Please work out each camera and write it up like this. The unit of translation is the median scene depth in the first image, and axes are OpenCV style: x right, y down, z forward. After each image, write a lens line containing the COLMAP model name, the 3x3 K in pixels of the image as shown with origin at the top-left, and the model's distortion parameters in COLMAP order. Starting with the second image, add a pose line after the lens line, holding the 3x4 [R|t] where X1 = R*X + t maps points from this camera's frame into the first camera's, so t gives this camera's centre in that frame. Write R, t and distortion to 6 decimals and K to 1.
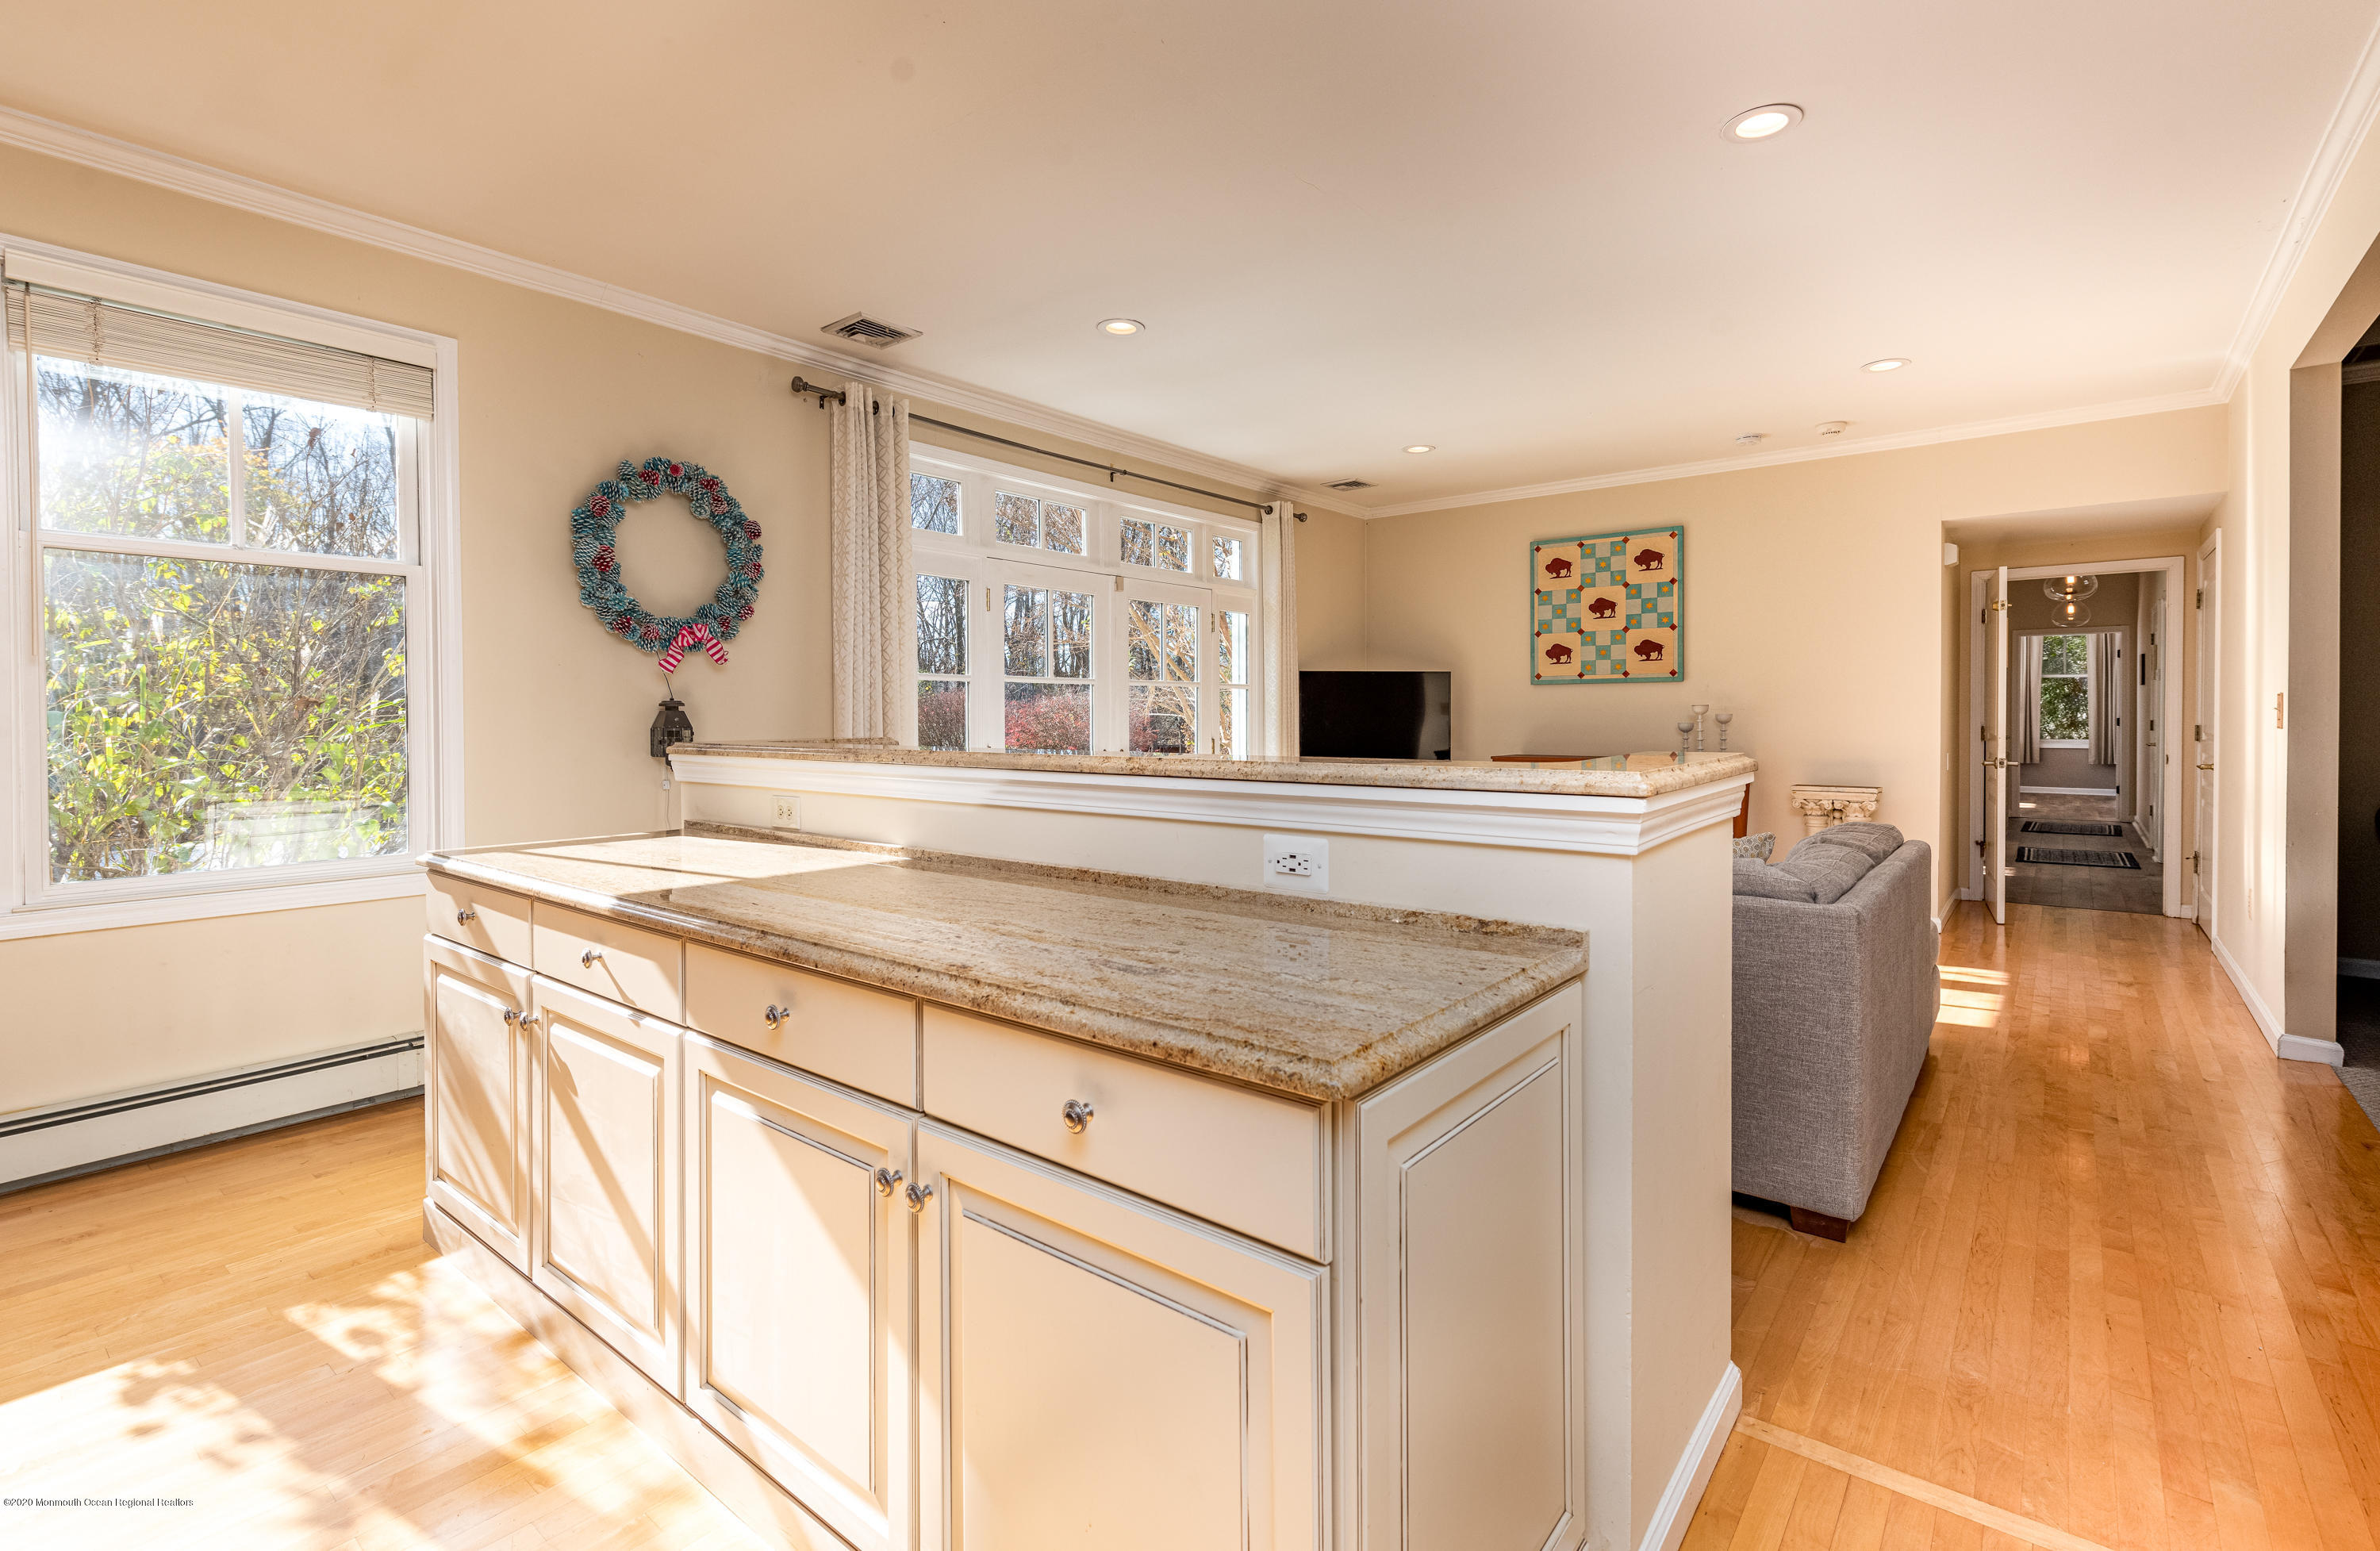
lens RADIAL K [[1050.3, 0, 1216.0], [0, 1050.3, 727.7], [0, 0, 1]] dist [0.014862, 0.000211]
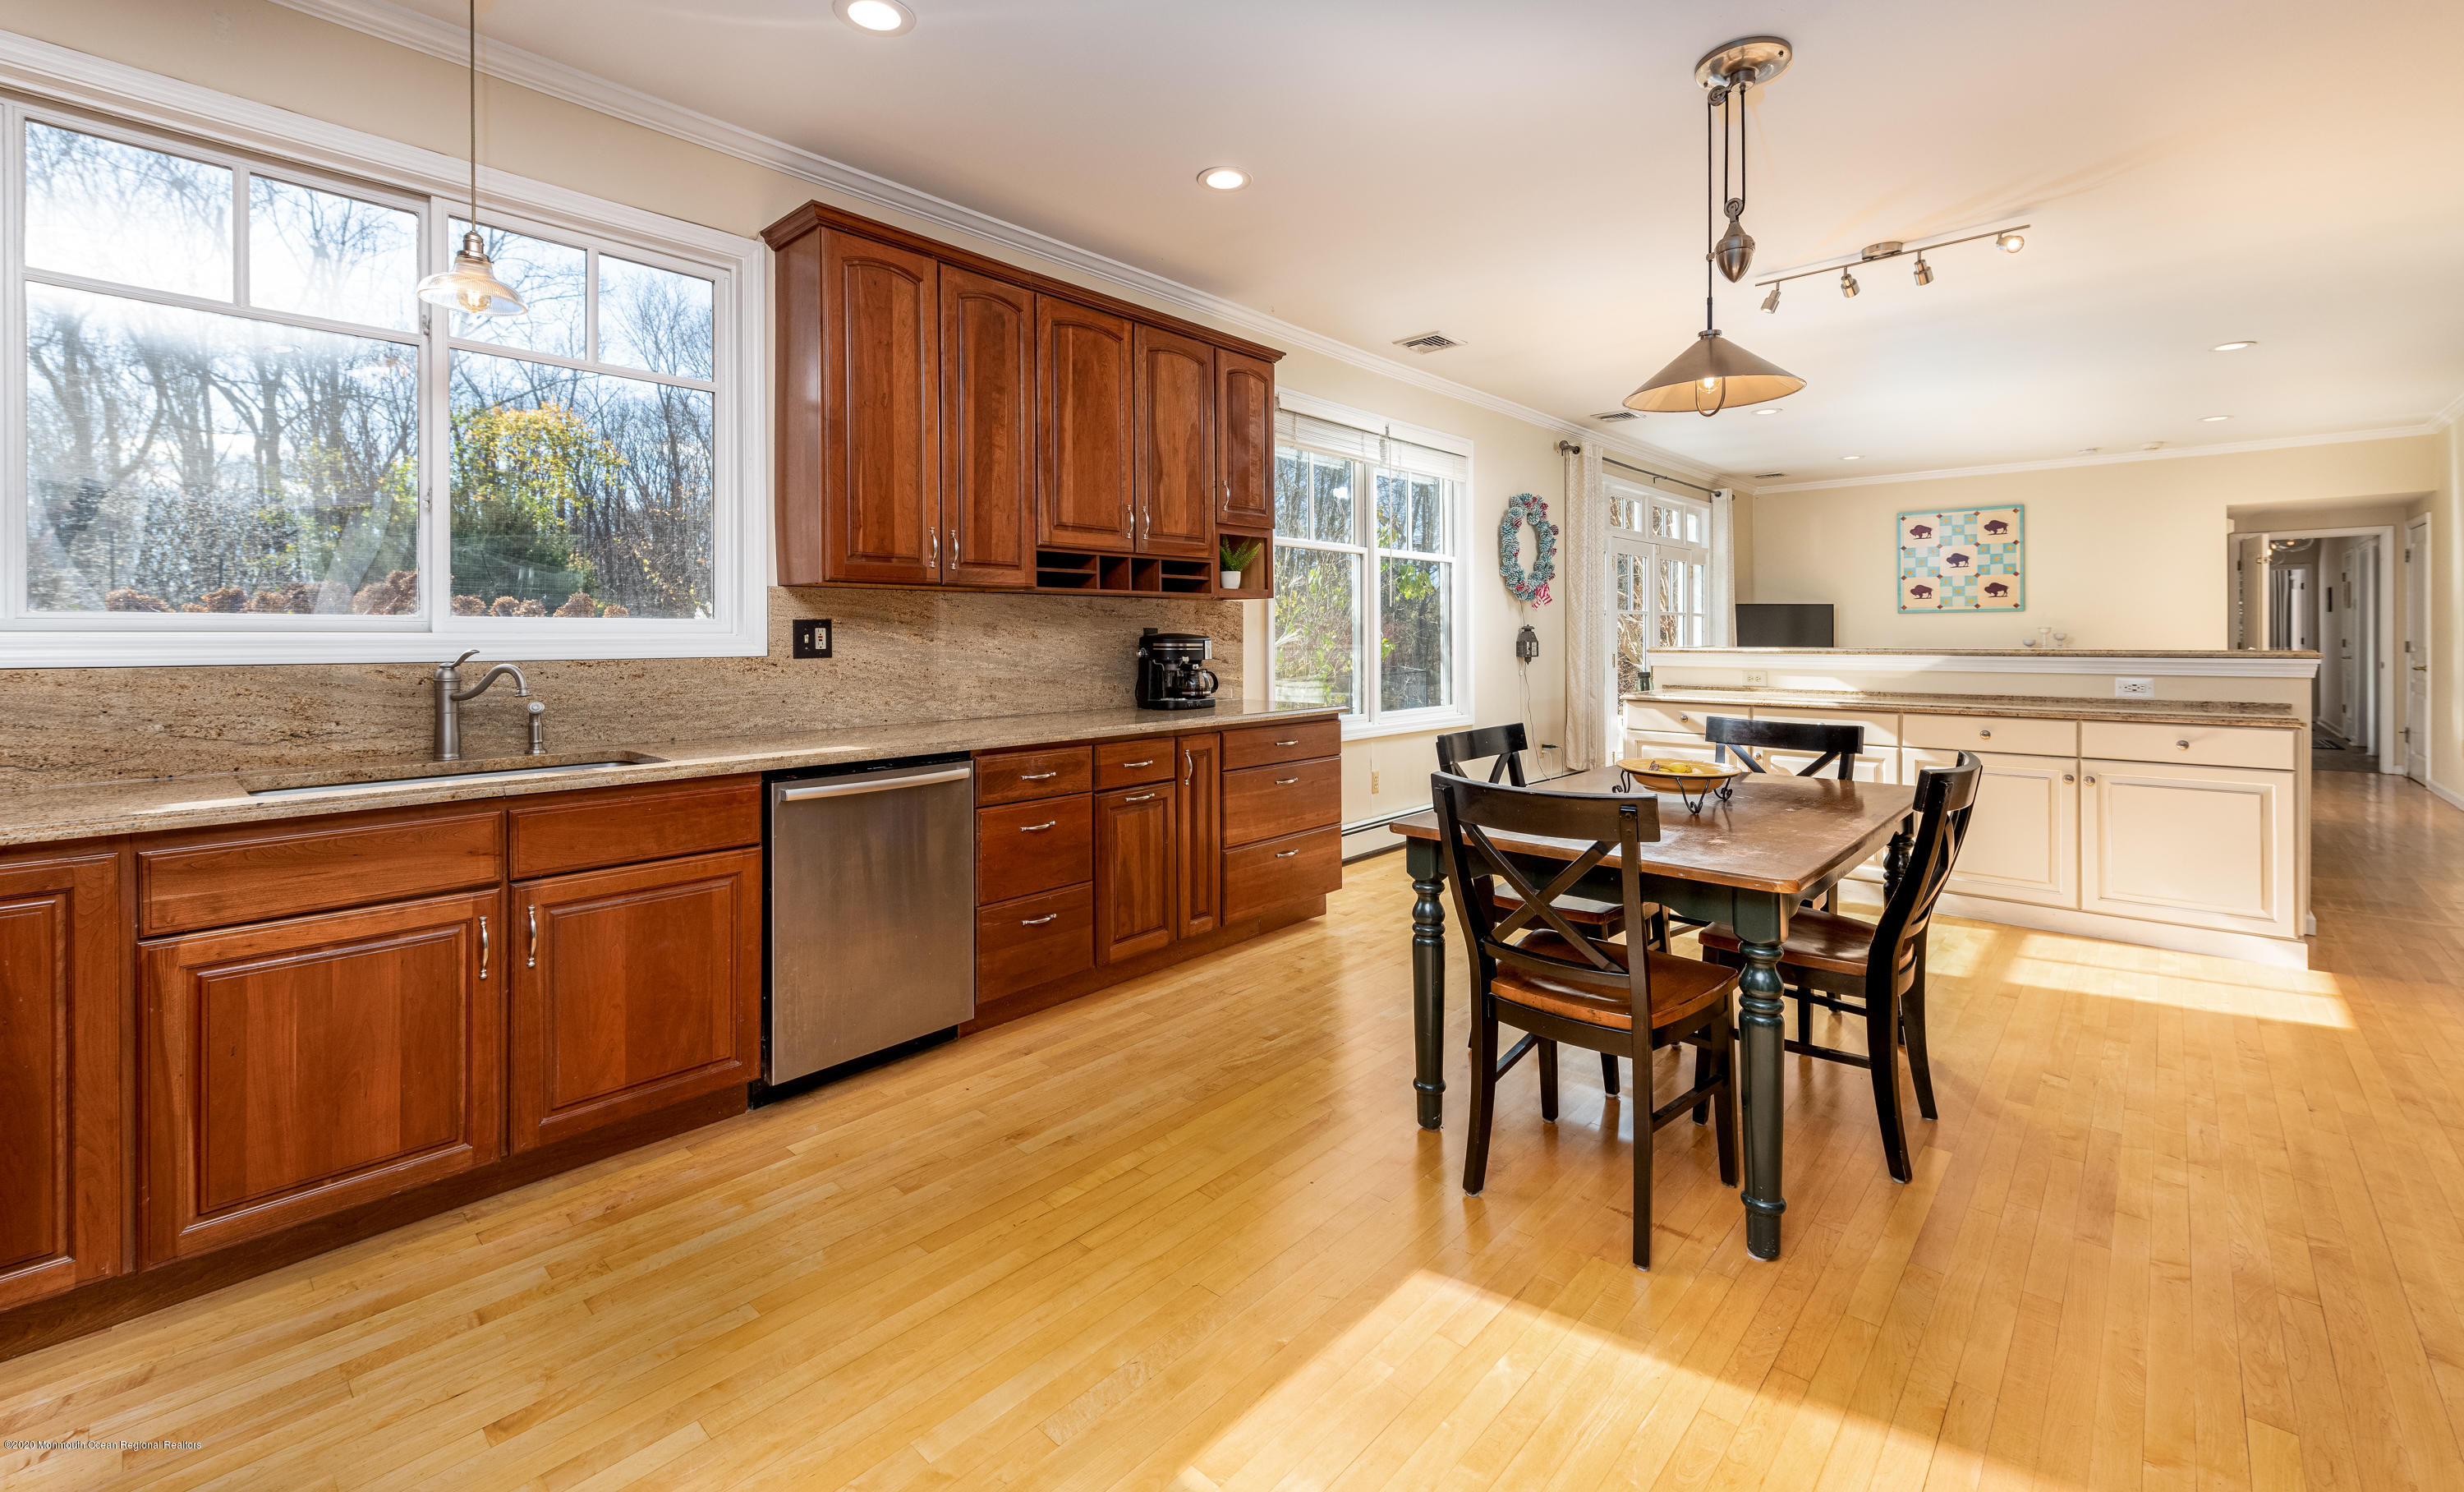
lens RADIAL K [[1012.9, 0, 1227.4], [0, 1012.9, 639.0], [0, 0, 1]] dist [0.001353, -0.000091]
pose [[0.997124, 0.000884, -0.075777, -0.533644], [-0.001551, 0.999961, -0.008749, 0.007882], [0.075767, 0.008841, 0.997086, -0.465214]]
